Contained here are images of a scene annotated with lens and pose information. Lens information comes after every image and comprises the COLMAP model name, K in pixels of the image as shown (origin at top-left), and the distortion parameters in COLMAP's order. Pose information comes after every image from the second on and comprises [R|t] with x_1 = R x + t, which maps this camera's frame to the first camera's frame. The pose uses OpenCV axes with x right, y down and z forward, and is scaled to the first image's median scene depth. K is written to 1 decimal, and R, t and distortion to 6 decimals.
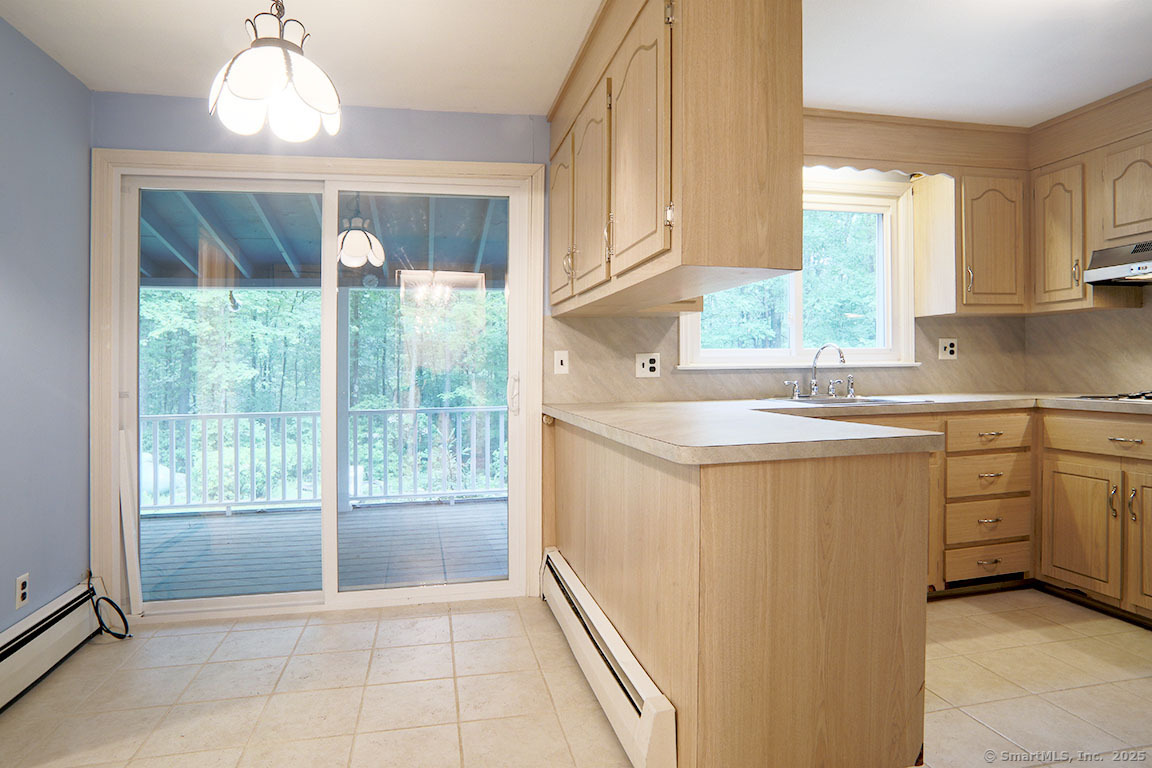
lens RADIAL K [[657.5, 0, 563.4], [0, 657.5, 377.6], [0, 0, 1]] dist [-0.075910, 0.042728]
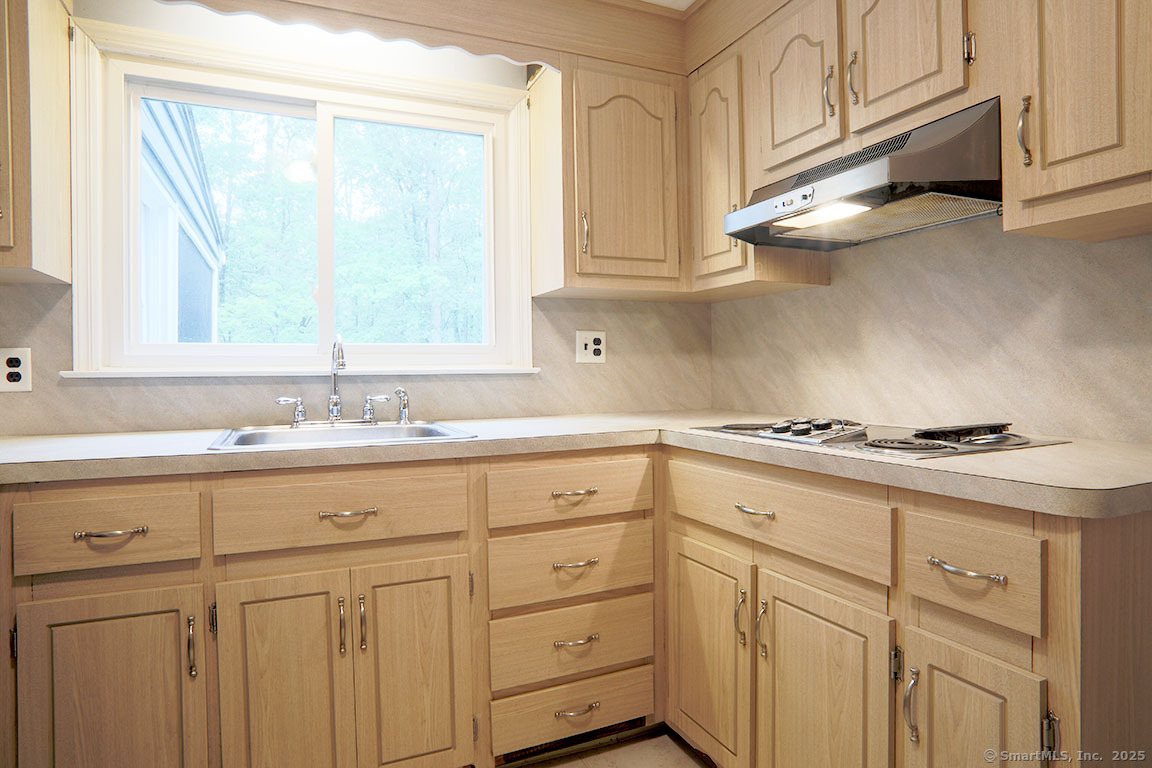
lens RADIAL K [[660.9, 0, 560.8], [0, 660.9, 374.5], [0, 0, 1]] dist [-0.086191, 0.047674]
pose [[0.979977, 0.004112, 0.199066, 0.490478], [-0.002018, 0.999941, -0.010718, -0.010283], [-0.199098, 0.010102, 0.979927, 0.387579]]
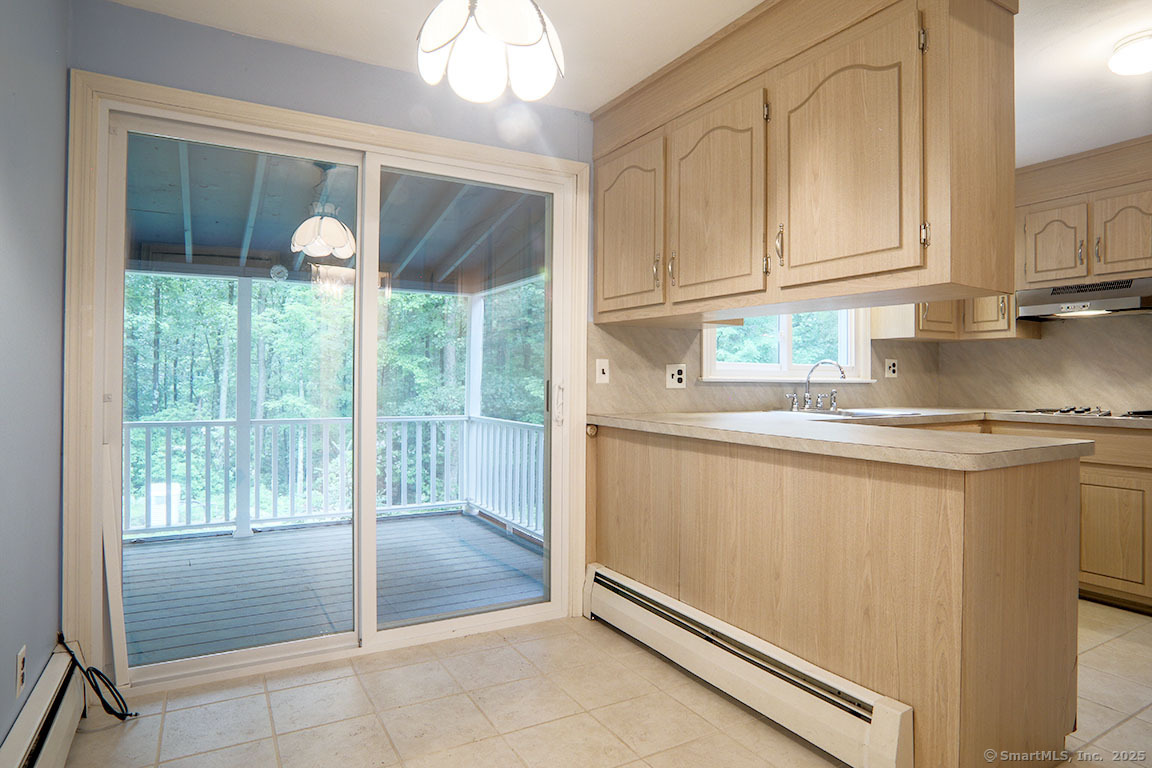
lens RADIAL K [[660.9, 0, 560.8], [0, 660.9, 374.5], [0, 0, 1]] dist [-0.086191, 0.047674]
pose [[0.952553, 0.025437, 0.303307, -0.352878], [-0.019091, 0.999533, -0.023872, 0.006007], [-0.303773, 0.016949, 0.952594, 0.091427]]
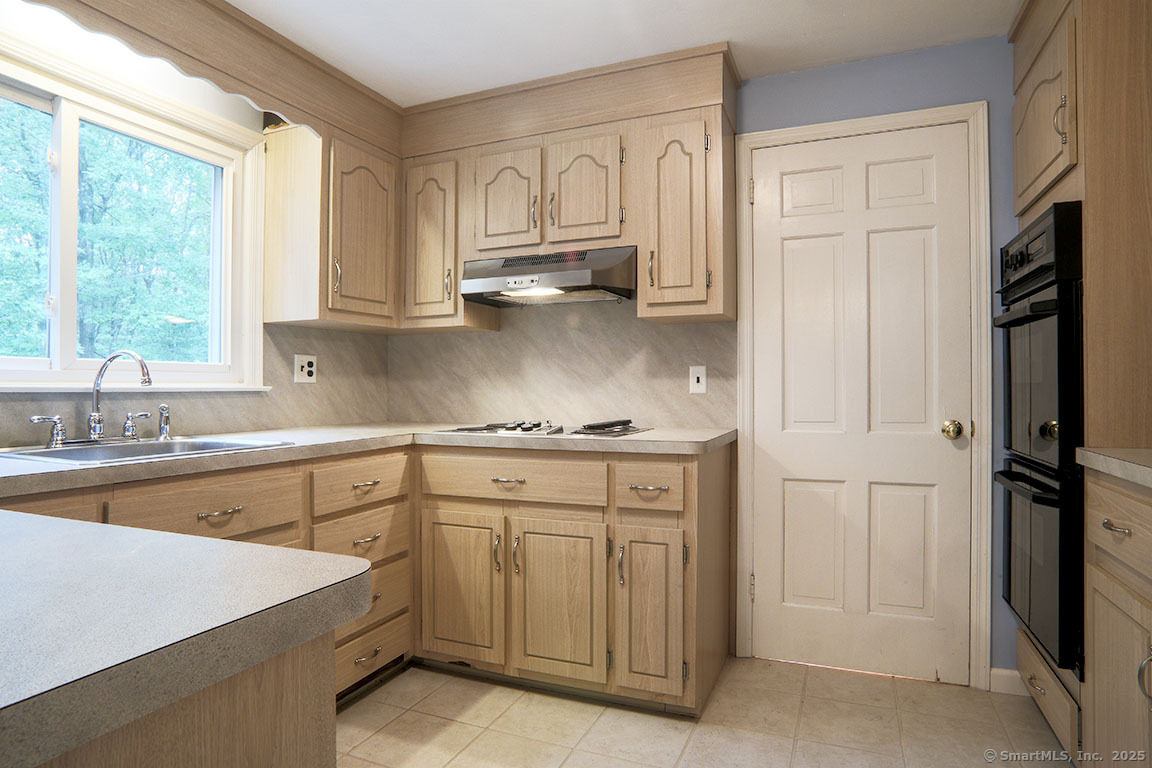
lens RADIAL K [[658.9, 0, 578.2], [0, 658.9, 391.9], [0, 0, 1]] dist [-0.091302, 0.050243]
pose [[0.569760, 0.009956, 0.821751, 0.172596], [0.004841, 0.999869, -0.015471, -0.004508], [-0.821797, 0.012792, 0.569637, 0.339858]]
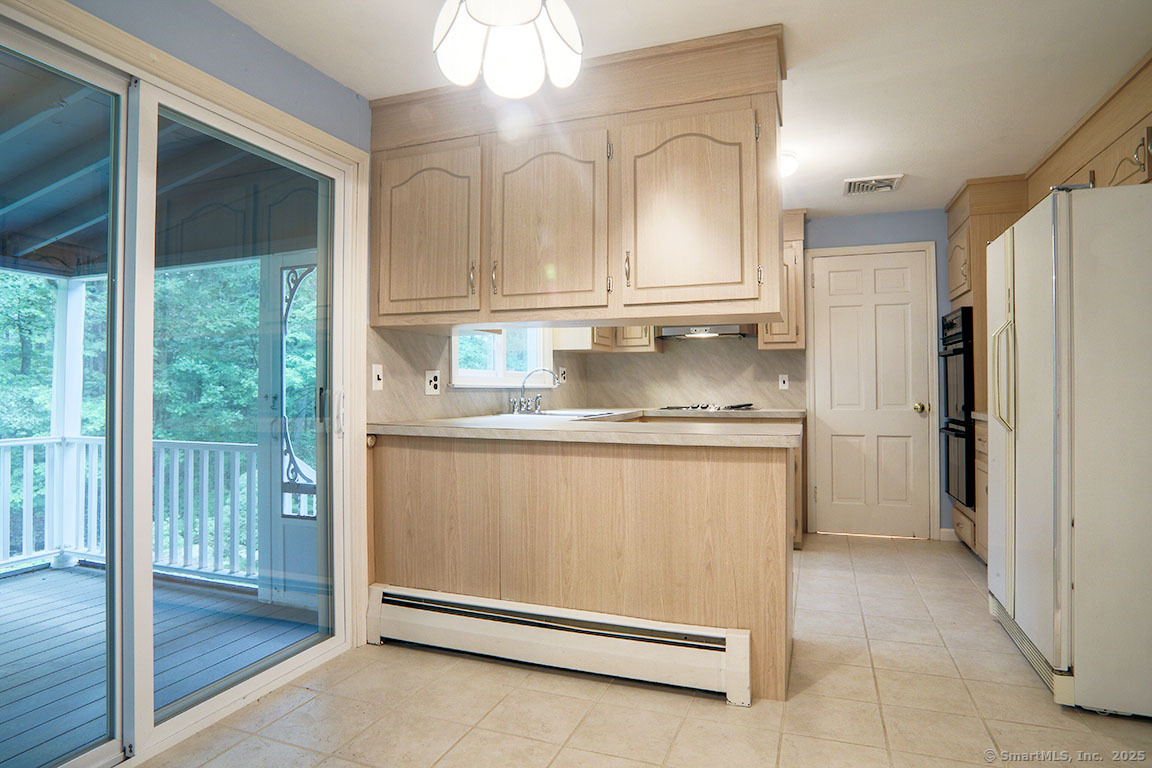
lens RADIAL K [[665.2, 0, 575.9], [0, 665.2, 373.8], [0, 0, 1]] dist [-0.082290, 0.045915]
pose [[0.530840, 0.033359, 0.846815, -0.623050], [0.004438, 0.999102, -0.042140, 0.011661], [-0.847461, 0.026127, 0.530215, 0.282619]]
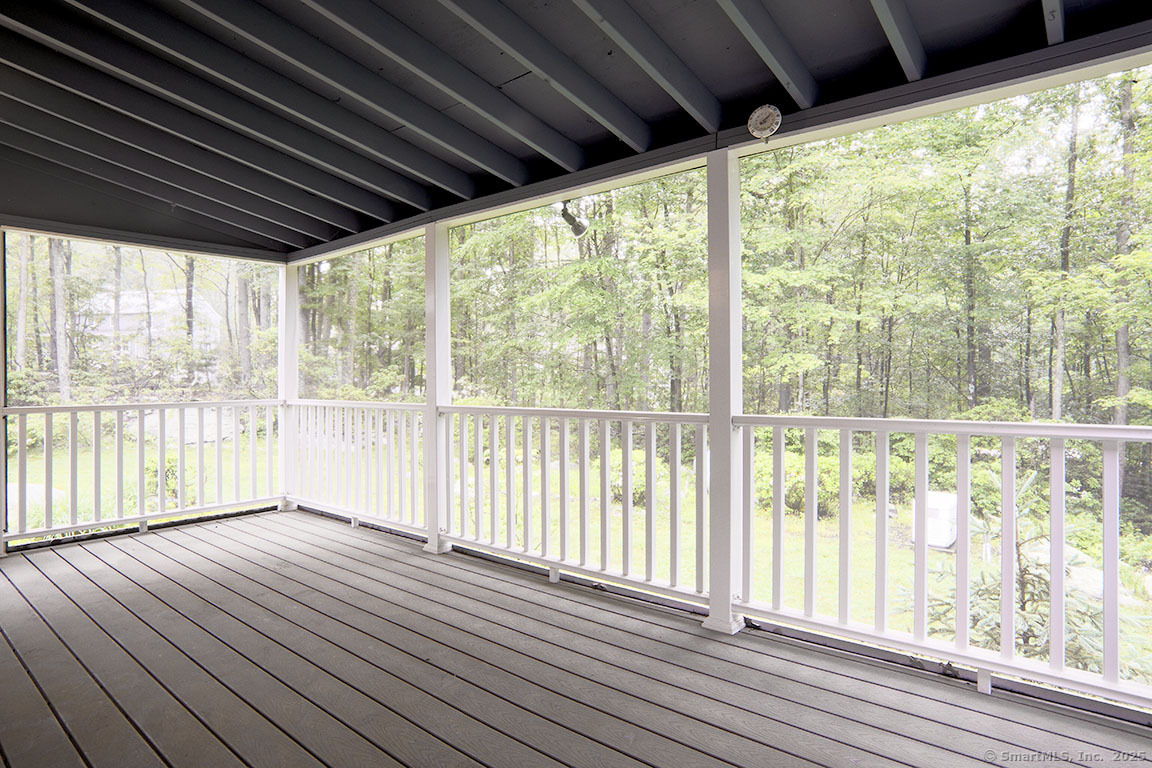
lens RADIAL K [[660.9, 0, 560.8], [0, 660.9, 374.5], [0, 0, 1]] dist [-0.086191, 0.047674]
pose [[0.607259, 0.009630, -0.794446, -0.063637], [-0.014230, 0.999898, 0.001243, 0.039810], [0.794377, 0.010551, 0.607334, 1.086999]]
